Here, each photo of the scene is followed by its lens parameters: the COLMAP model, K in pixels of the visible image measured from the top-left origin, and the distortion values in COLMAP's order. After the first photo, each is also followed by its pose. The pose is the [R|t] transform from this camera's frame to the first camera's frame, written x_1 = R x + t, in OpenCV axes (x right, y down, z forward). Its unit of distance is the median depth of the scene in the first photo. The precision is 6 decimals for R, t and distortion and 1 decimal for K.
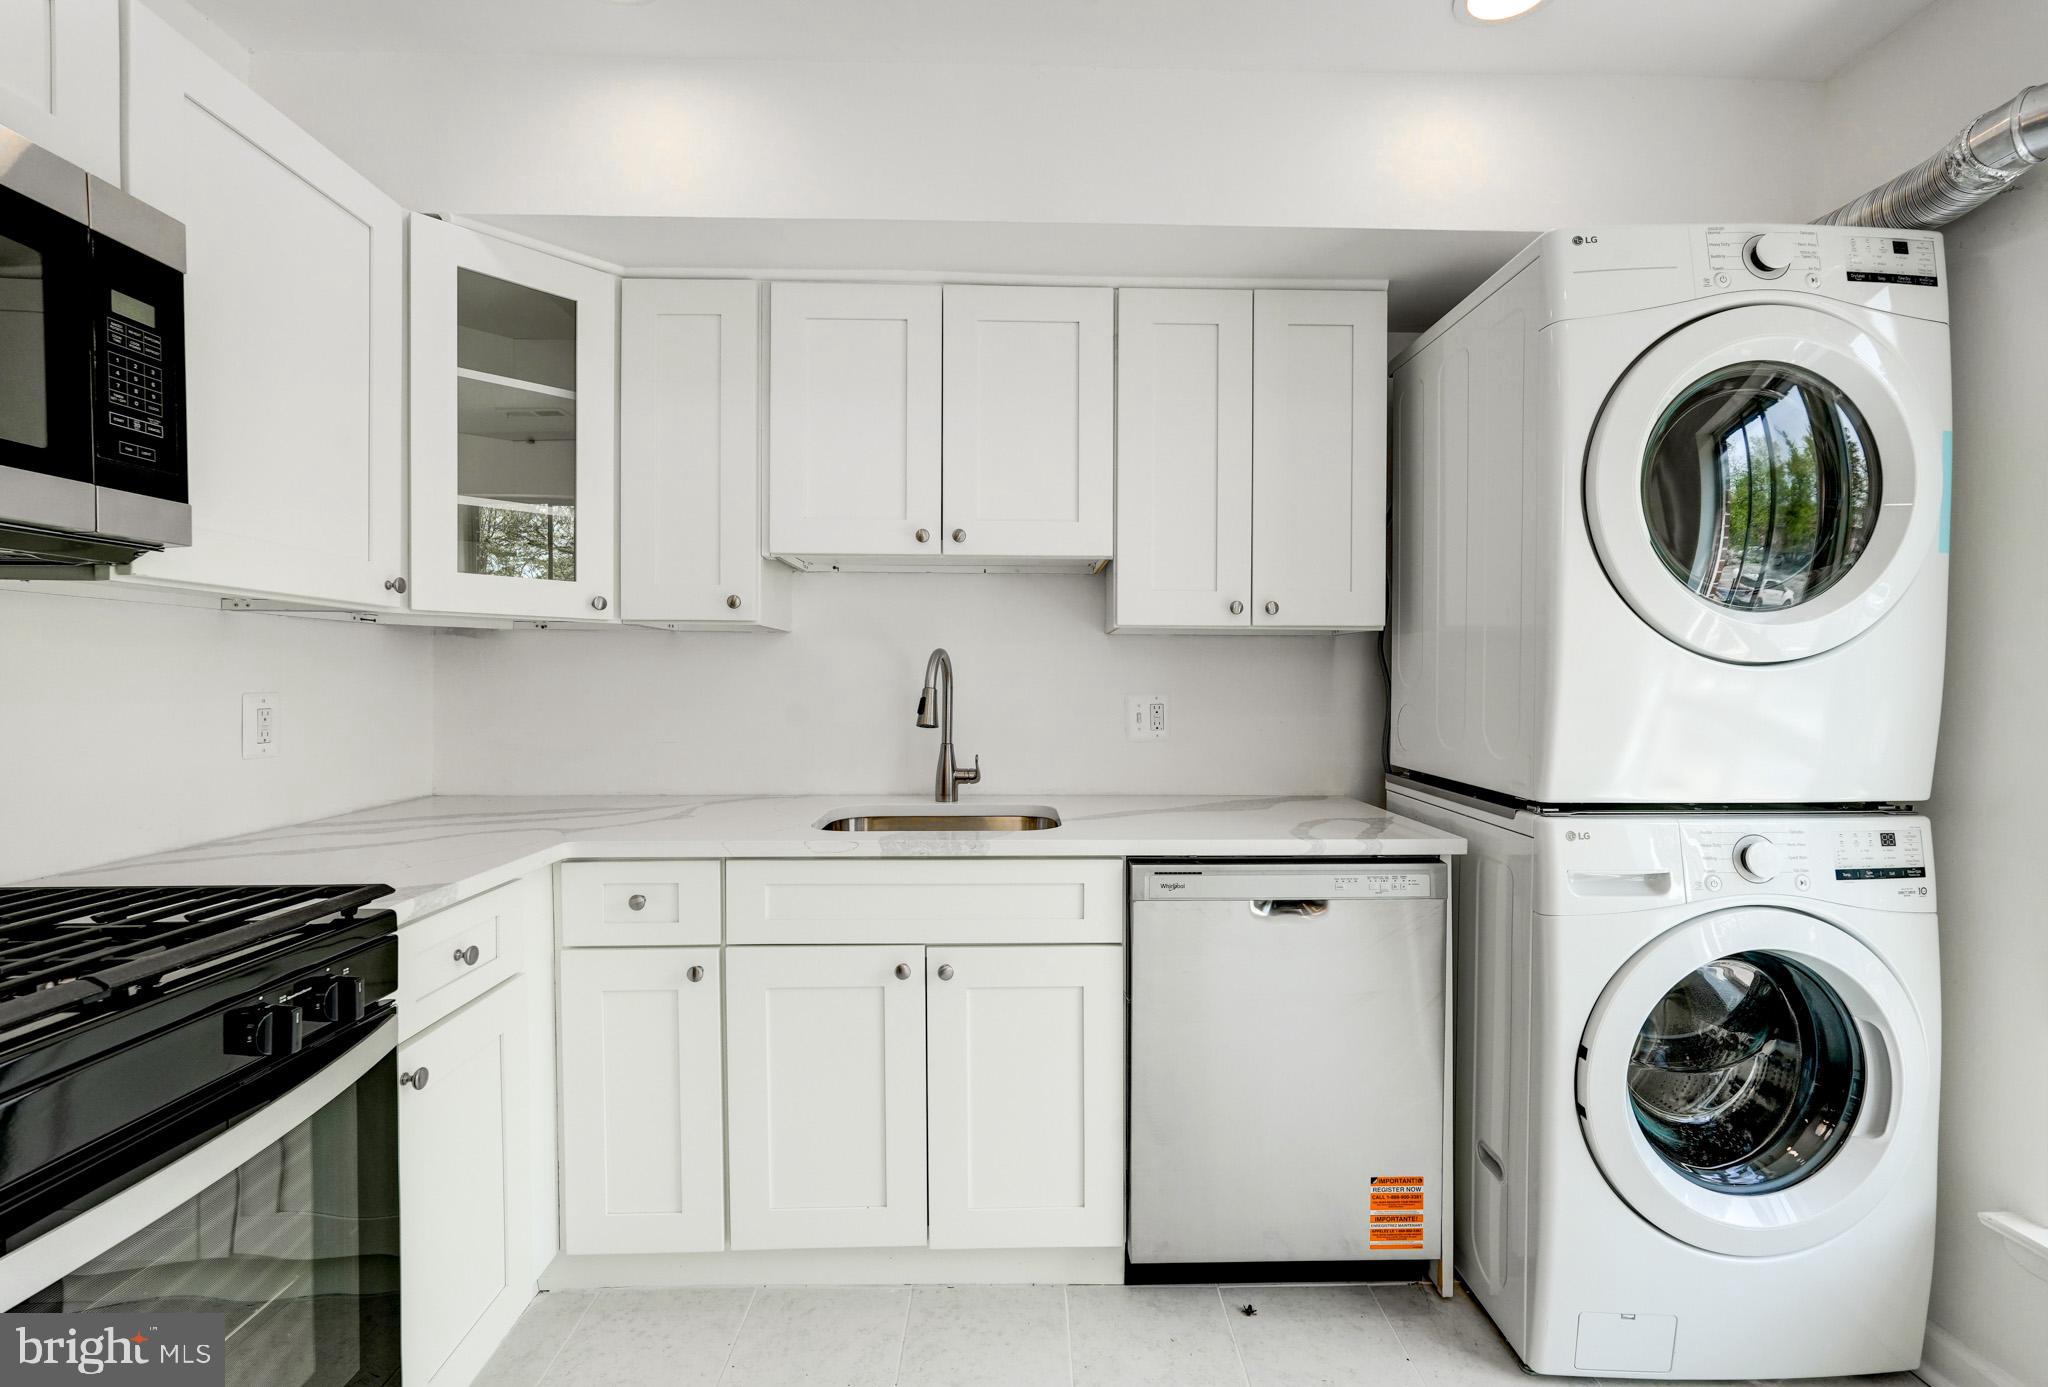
lens RADIAL K [[914.3, 0, 1024.0], [0, 914.3, 693.5], [0, 0, 1]] dist [0.000010, -0.000097]
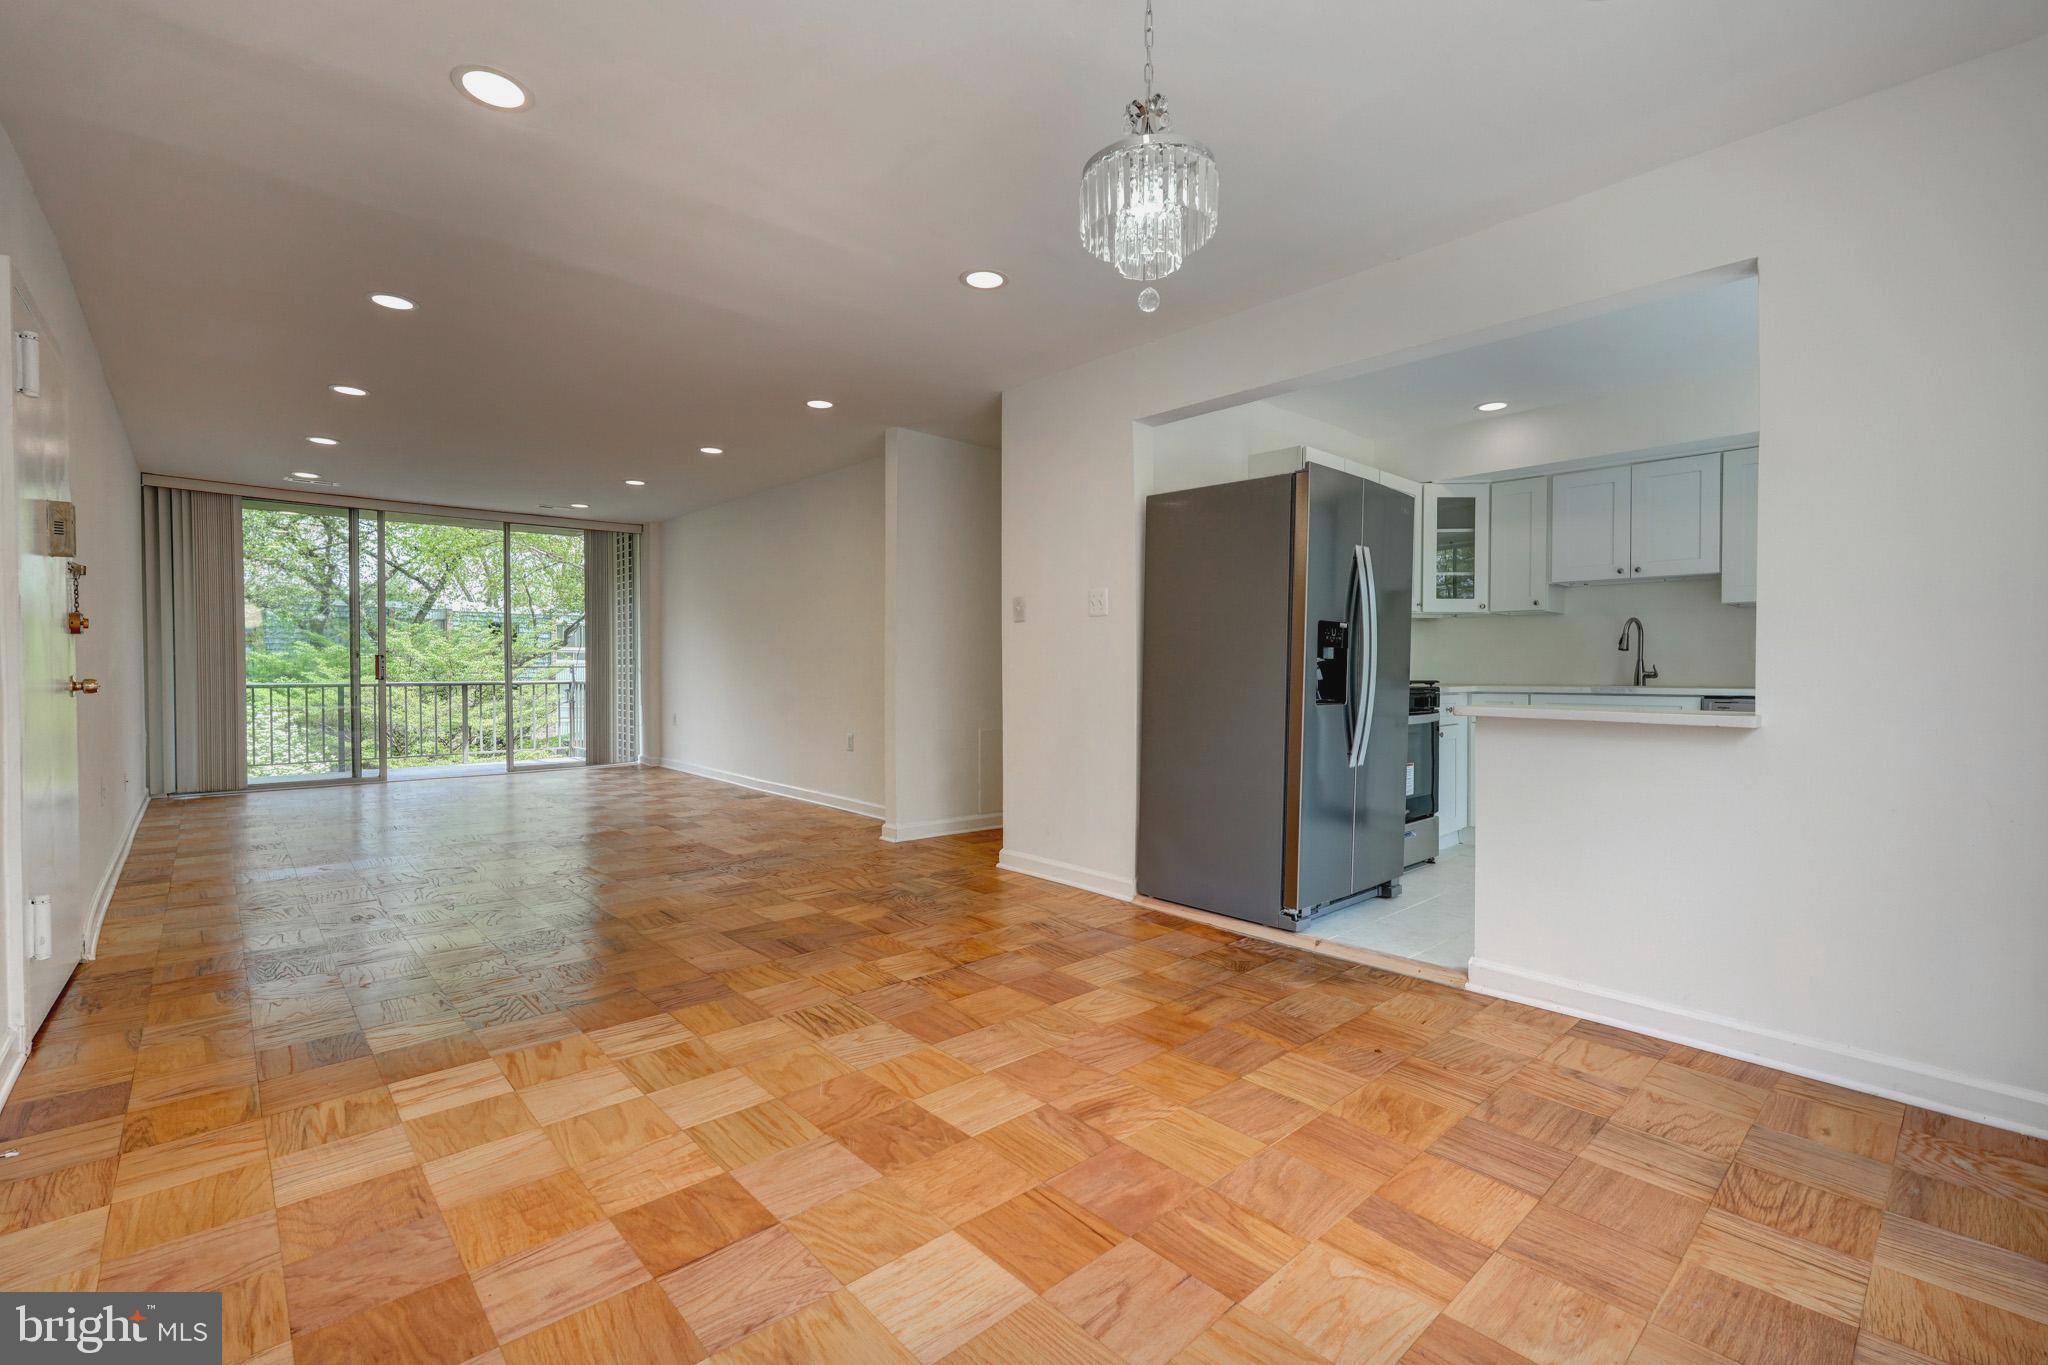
lens RADIAL K [[911.6, 0, 1024.0], [0, 911.6, 682.5], [0, 0, 1]] dist [-0.024360, 0.009900]
pose [[0.653624, 0.007300, -0.756785, 0.699305], [-0.011685, 0.999932, -0.000447, 0.149166], [0.756730, 0.009135, 0.653664, -1.835015]]
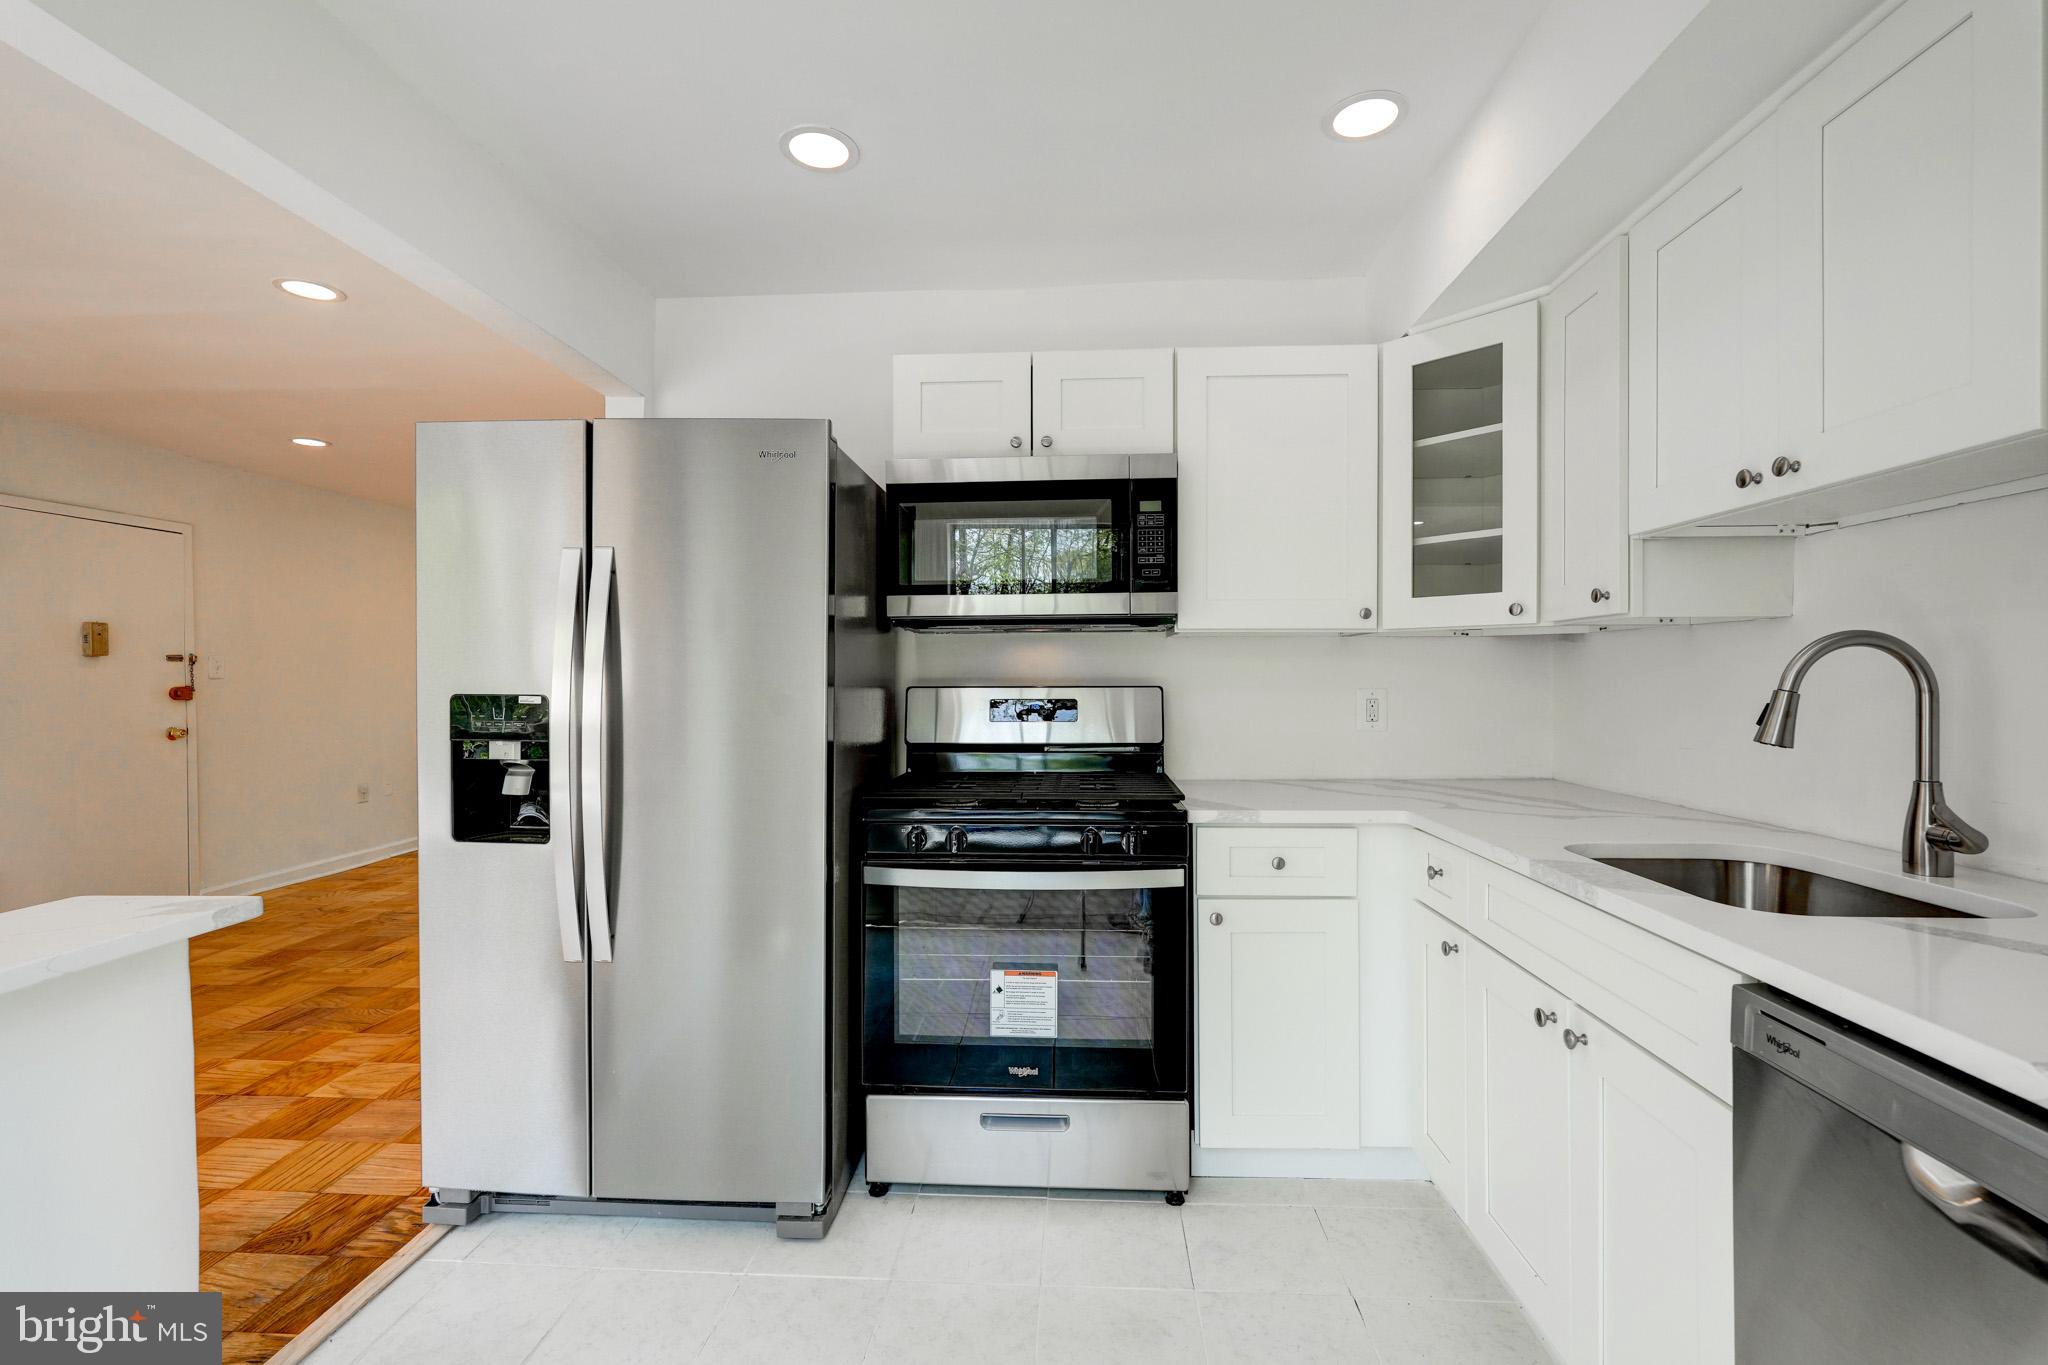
lens RADIAL K [[911.6, 0, 1024.0], [0, 911.6, 682.5], [0, 0, 1]] dist [-0.024360, 0.009900]
pose [[-0.091721, 0.001054, -0.995784, 0.671789], [-0.014335, 0.999894, 0.002379, -0.005546], [0.995682, 0.014493, -0.091696, 0.520492]]
